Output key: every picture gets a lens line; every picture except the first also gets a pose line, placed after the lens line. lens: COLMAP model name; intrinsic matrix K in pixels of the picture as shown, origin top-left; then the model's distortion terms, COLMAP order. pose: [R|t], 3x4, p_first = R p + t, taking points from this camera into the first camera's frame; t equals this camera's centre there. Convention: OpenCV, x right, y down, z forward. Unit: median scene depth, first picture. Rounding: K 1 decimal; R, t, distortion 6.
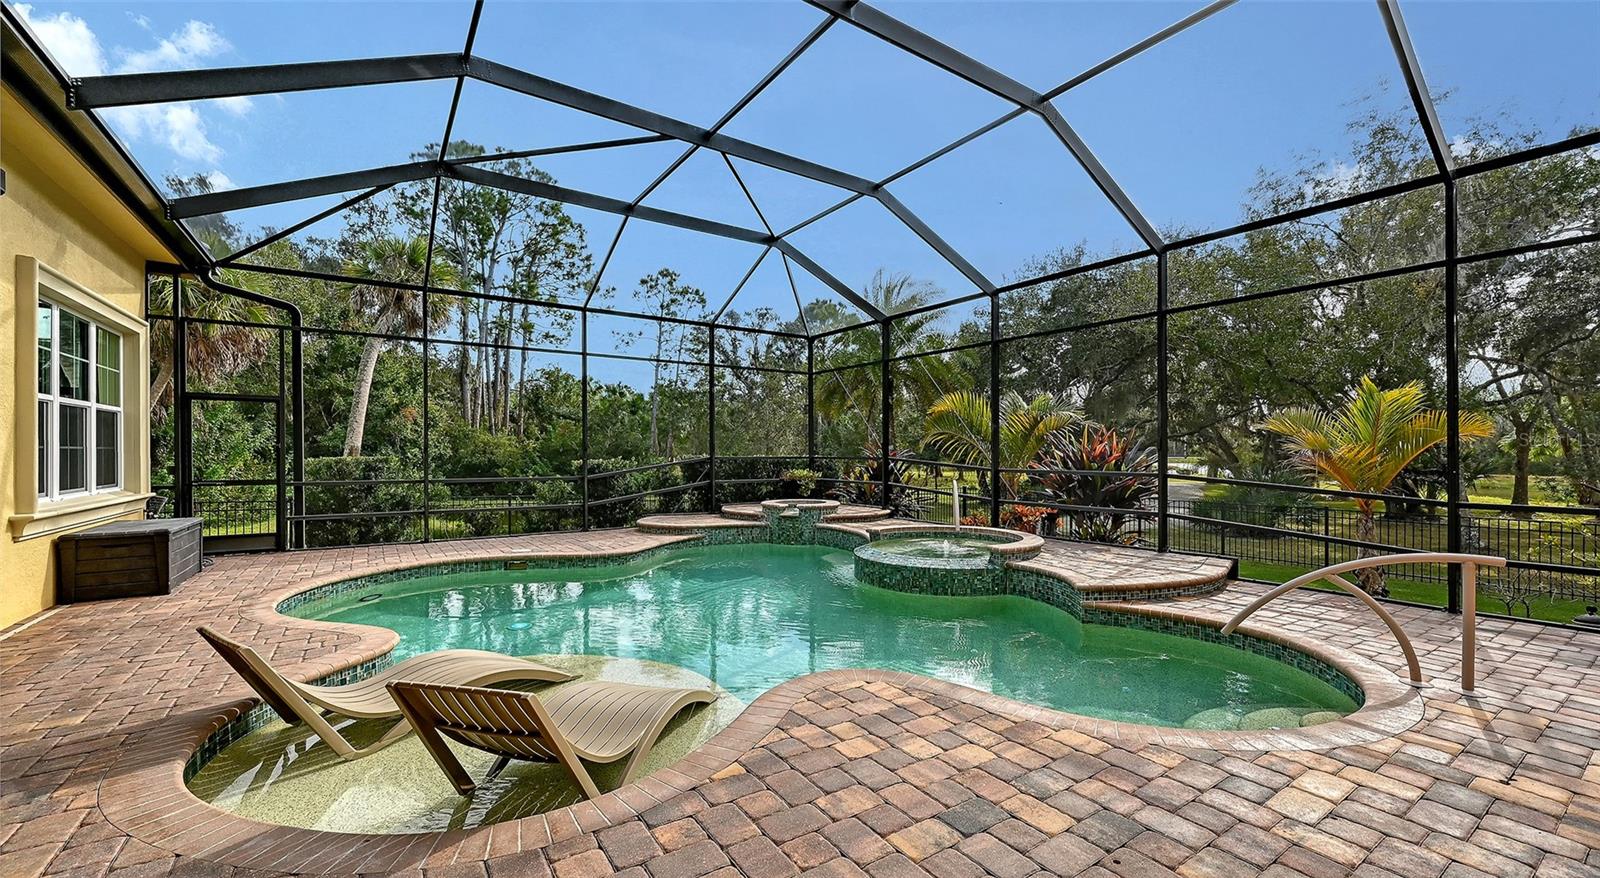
lens RADIAL K [[631.6, 0, 795.6], [0, 631.6, 469.5], [0, 0, 1]] dist [-0.000620, -0.000171]
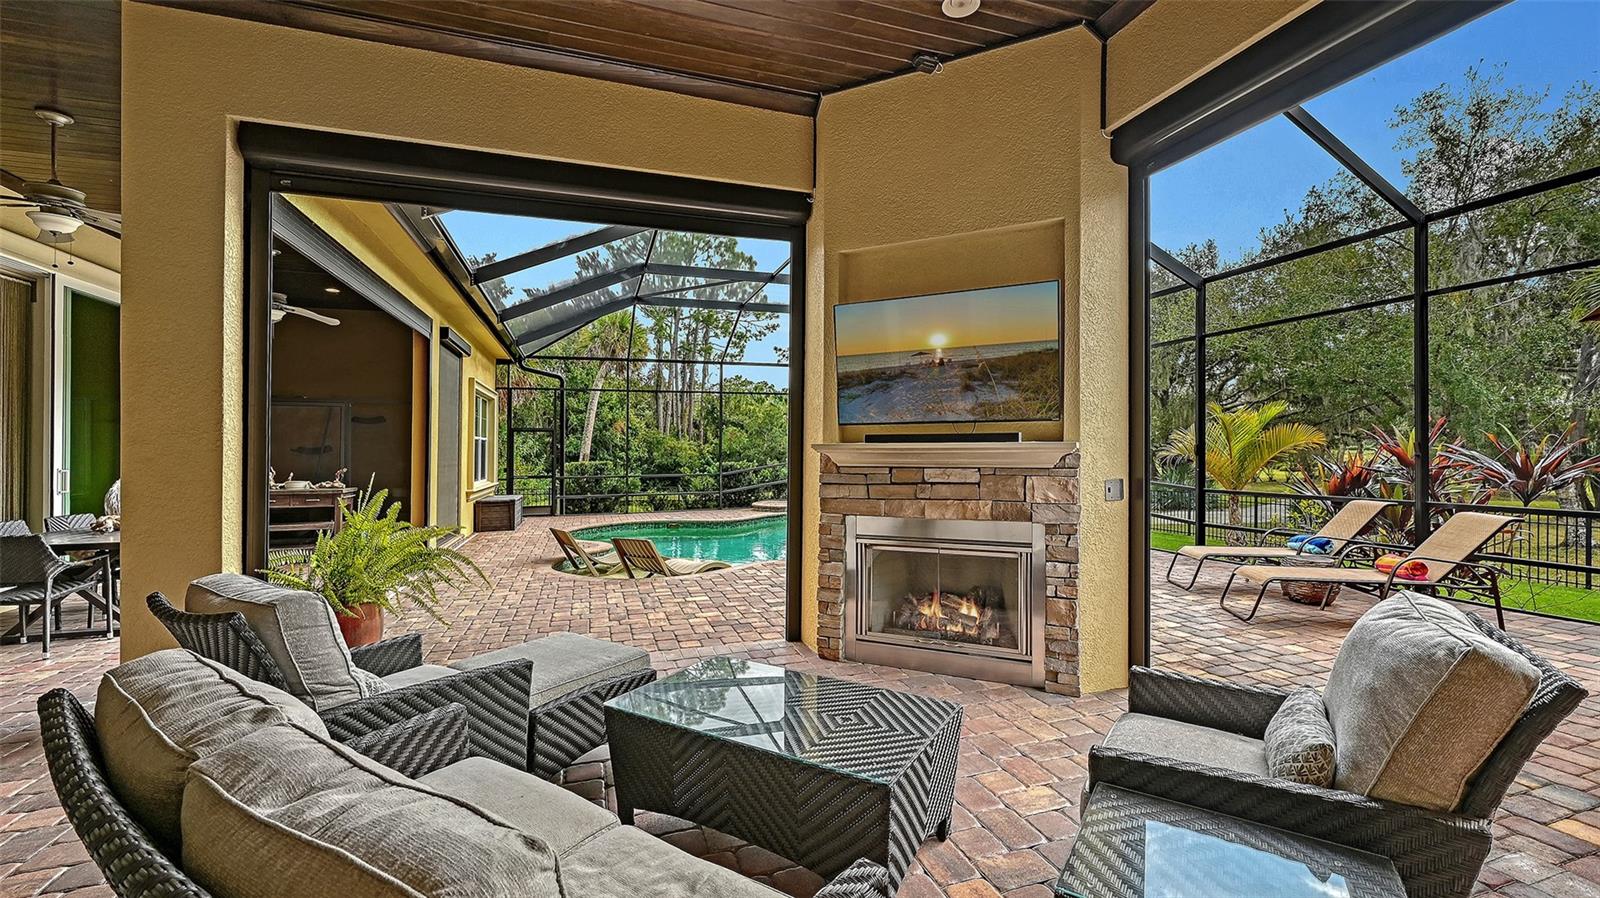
lens RADIAL K [[642.7, 0, 800.0], [0, 642.7, 449.0], [0, 0, 1]] dist [0.000331, 0.000099]
pose [[0.962972, -0.004119, -0.269571, 0.262013], [-0.003813, 0.999575, -0.028893, -0.006458], [0.269576, 0.028851, 0.962547, -0.430438]]
